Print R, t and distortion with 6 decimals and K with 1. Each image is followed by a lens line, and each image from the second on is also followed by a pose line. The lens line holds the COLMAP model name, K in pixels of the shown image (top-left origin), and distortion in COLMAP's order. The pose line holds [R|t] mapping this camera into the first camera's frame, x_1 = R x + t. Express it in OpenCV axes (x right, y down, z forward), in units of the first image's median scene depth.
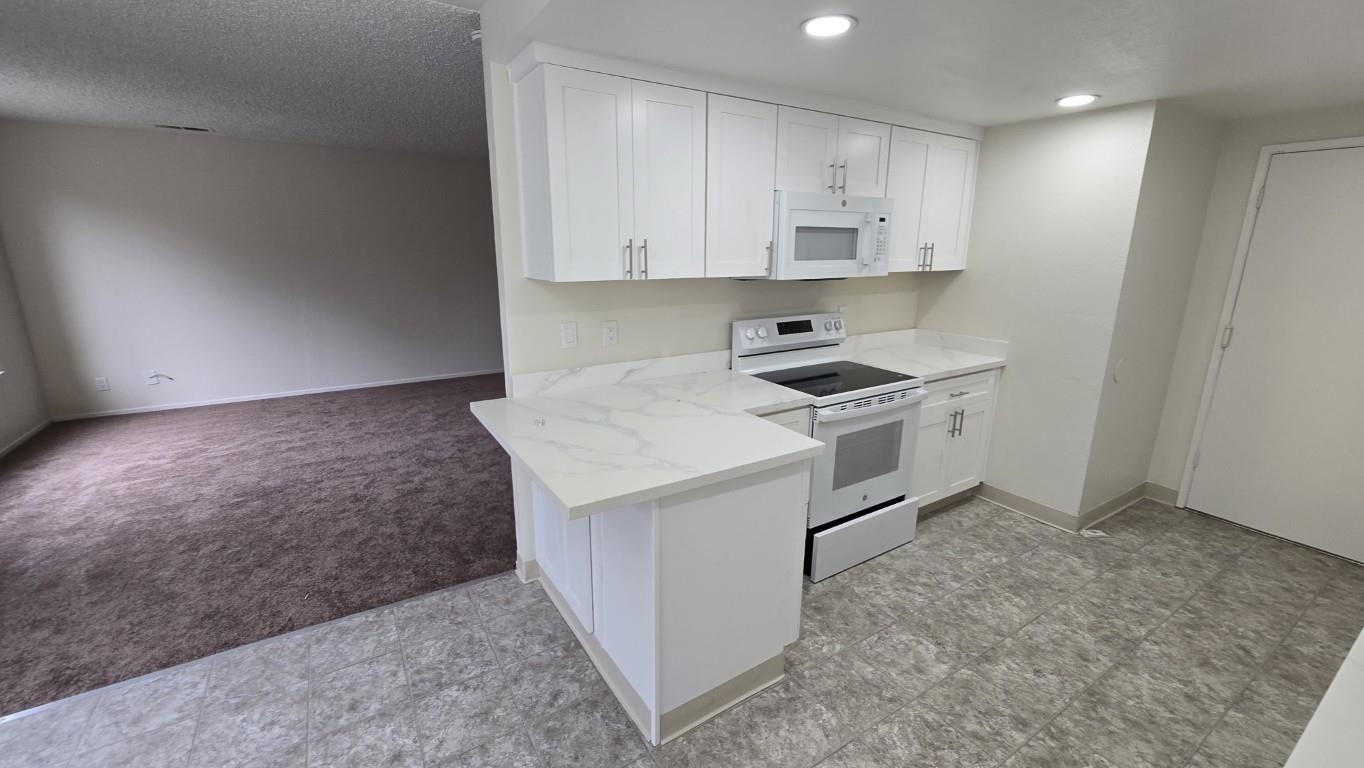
lens RADIAL K [[557.2, 0, 689.5], [0, 557.2, 382.0], [0, 0, 1]] dist [0.001898, 0.000465]
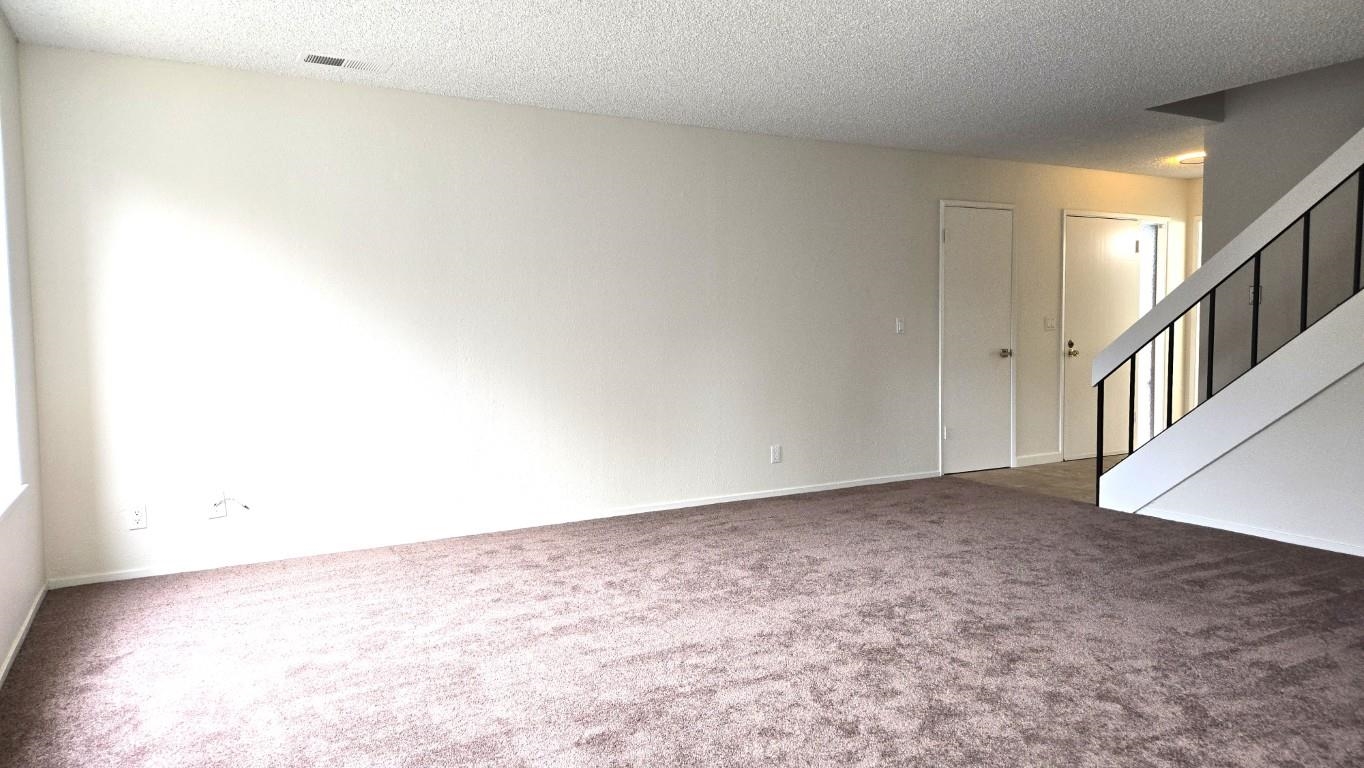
lens RADIAL K [[891.4, 0, 682.0], [0, 891.4, 384.0], [0, 0, 1]] dist [0.051594, -0.000169]
pose [[0.999155, -0.017717, -0.037094, -0.560166], [0.010409, 0.981987, -0.188661, 0.054784], [0.039769, 0.188115, 0.981342, 0.166887]]
